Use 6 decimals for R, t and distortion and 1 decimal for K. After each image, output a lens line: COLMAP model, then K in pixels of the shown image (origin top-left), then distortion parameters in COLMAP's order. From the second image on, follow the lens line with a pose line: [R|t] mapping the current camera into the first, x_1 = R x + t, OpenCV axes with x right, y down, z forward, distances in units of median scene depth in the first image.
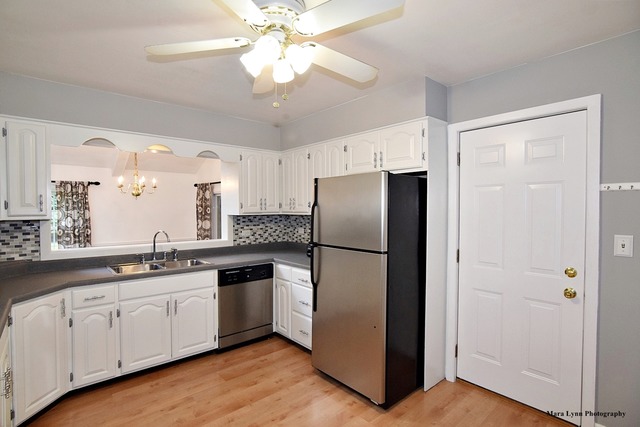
lens RADIAL K [[319.5, 0, 318.7], [0, 319.5, 212.8], [0, 0, 1]] dist [-0.015053, 0.001426]
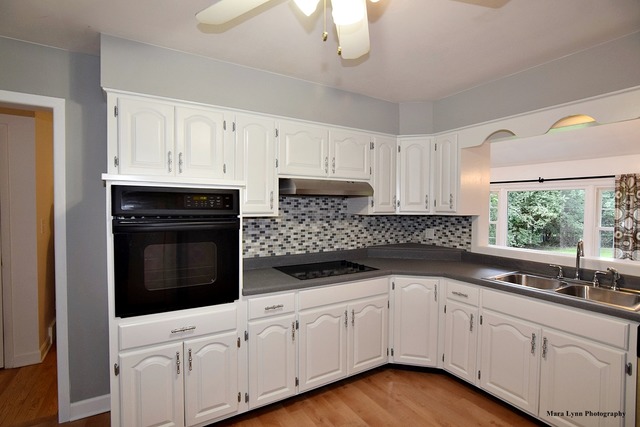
lens RADIAL K [[319.5, 0, 321.2], [0, 319.5, 214.6], [0, 0, 1]] dist [-0.015053, 0.001426]
pose [[-0.189175, 0.025157, -0.981621, 0.343331], [-0.017470, 0.999427, 0.028980, -0.006434], [0.981788, 0.022631, -0.188627, 0.700305]]
